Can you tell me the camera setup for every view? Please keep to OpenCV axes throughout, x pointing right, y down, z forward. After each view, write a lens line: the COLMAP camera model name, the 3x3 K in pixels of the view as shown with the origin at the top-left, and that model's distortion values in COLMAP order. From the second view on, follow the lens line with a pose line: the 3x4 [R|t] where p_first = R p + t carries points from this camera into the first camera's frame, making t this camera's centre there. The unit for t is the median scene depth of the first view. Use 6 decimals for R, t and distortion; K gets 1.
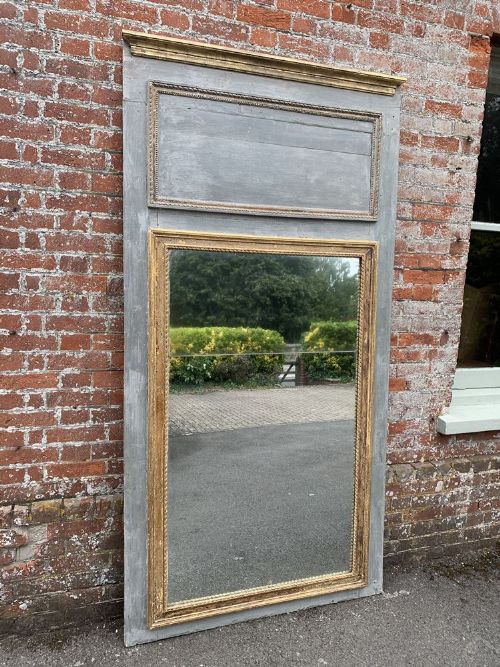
lens RADIAL K [[531.0, 0, 246.6], [0, 531.0, 317.3], [0, 0, 1]] dist [0.000898, -0.001633]
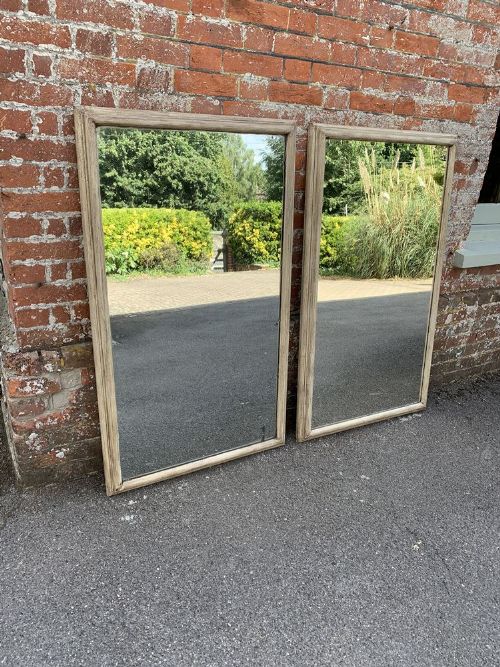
lens RADIAL K [[521.5, 0, 246.9], [0, 521.5, 333.7], [0, 0, 1]] dist [0.002111, -0.004011]
pose [[0.983850, -0.043971, 0.173512, -0.253211], [-0.005381, 0.961655, 0.274208, 0.092240], [-0.178916, -0.270713, 0.945888, 0.141666]]
